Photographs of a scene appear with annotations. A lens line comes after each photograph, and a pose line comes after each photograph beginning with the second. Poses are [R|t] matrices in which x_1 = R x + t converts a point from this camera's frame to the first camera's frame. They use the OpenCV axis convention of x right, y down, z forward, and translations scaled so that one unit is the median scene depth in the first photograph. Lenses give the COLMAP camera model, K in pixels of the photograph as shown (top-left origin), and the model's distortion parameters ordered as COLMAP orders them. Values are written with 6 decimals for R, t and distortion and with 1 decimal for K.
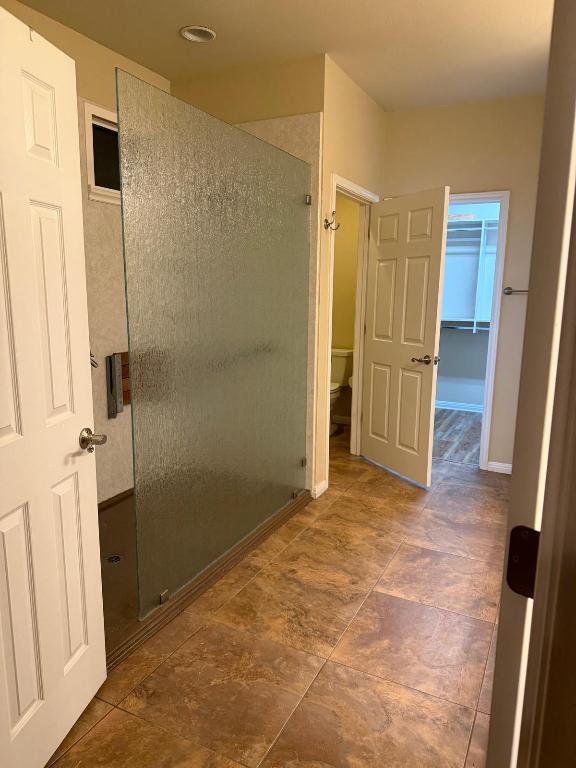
lens RADIAL K [[549.2, 0, 284.5], [0, 549.2, 385.6], [0, 0, 1]] dist [0.122618, -0.153115]
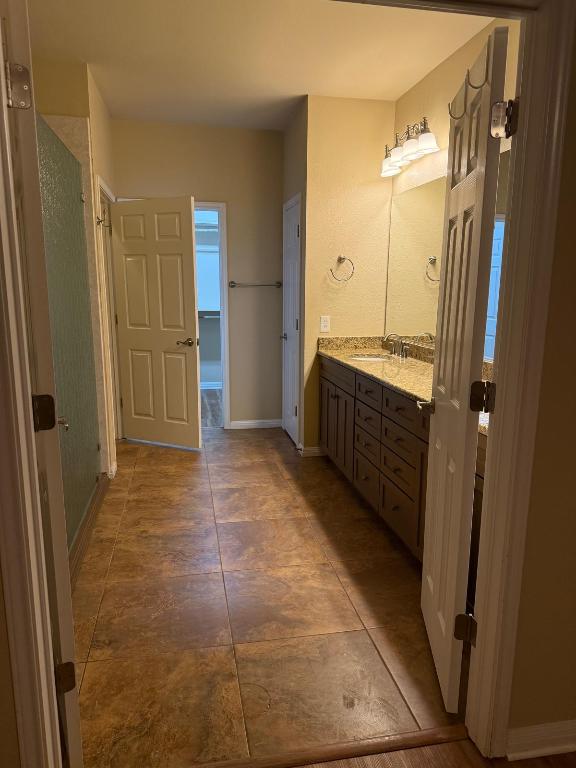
lens RADIAL K [[549.2, 0, 284.5], [0, 549.2, 385.6], [0, 0, 1]] dist [0.122618, -0.153115]
pose [[0.795626, -0.121905, 0.593395, -0.310415], [0.116063, 0.992072, 0.048189, 0.013583], [-0.594566, 0.030531, 0.803467, -0.070832]]
